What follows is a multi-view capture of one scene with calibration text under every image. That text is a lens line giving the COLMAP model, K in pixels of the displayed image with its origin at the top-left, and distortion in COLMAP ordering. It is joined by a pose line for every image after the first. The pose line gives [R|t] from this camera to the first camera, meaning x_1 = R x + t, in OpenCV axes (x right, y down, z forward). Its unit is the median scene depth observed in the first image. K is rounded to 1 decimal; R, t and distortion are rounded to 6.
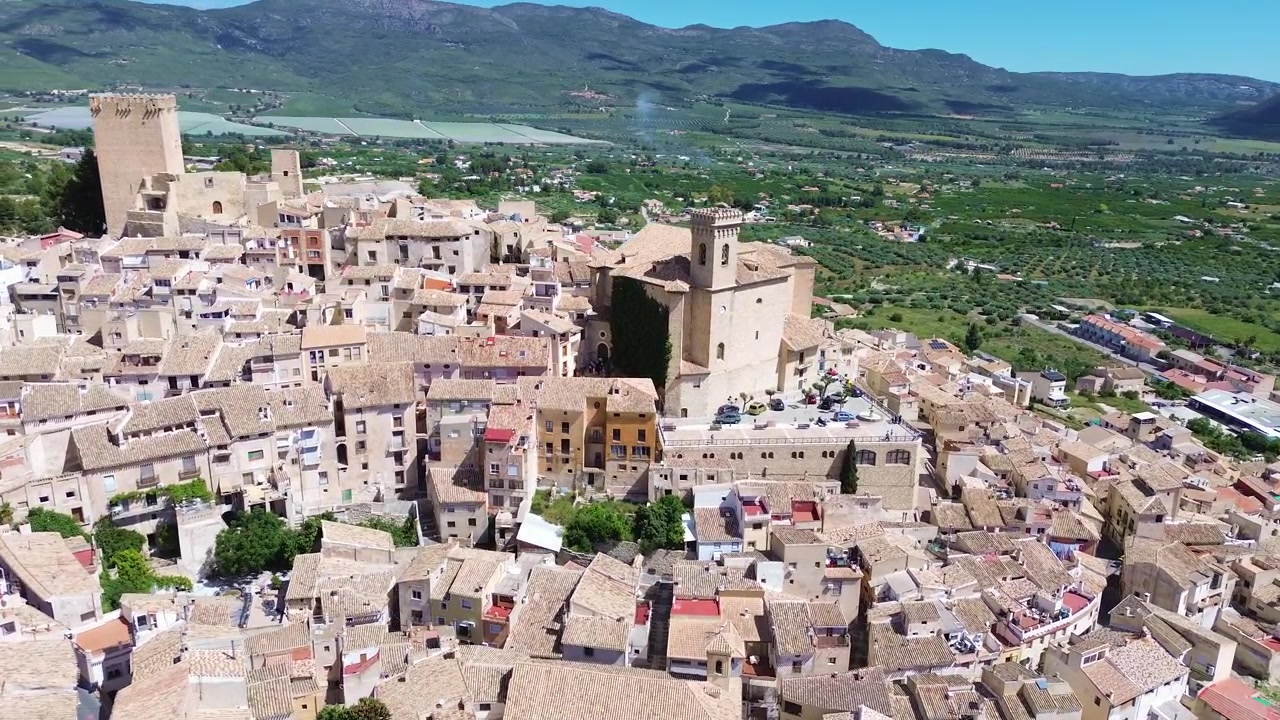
lens RADIAL K [[954.3, 0, 639.7], [0, 954.3, 305.6], [0, 0, 1]] dist [0.065081, -0.003926]
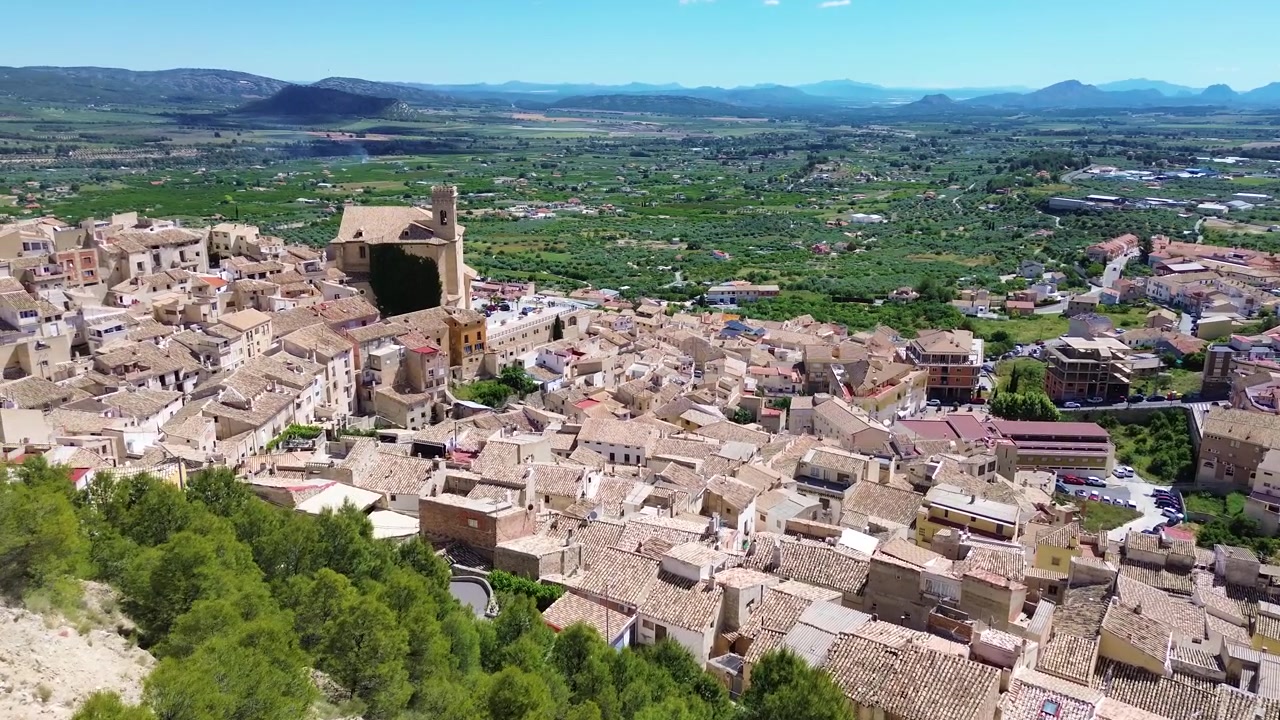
lens RADIAL K [[954.3, 0, 639.7], [0, 954.3, 305.6], [0, 0, 1]] dist [0.065081, -0.003926]
pose [[0.614772, -0.200125, 0.762893, -0.874640], [0.196904, 0.975588, 0.097246, -0.005368], [-0.763730, 0.090433, 0.639170, -0.138872]]
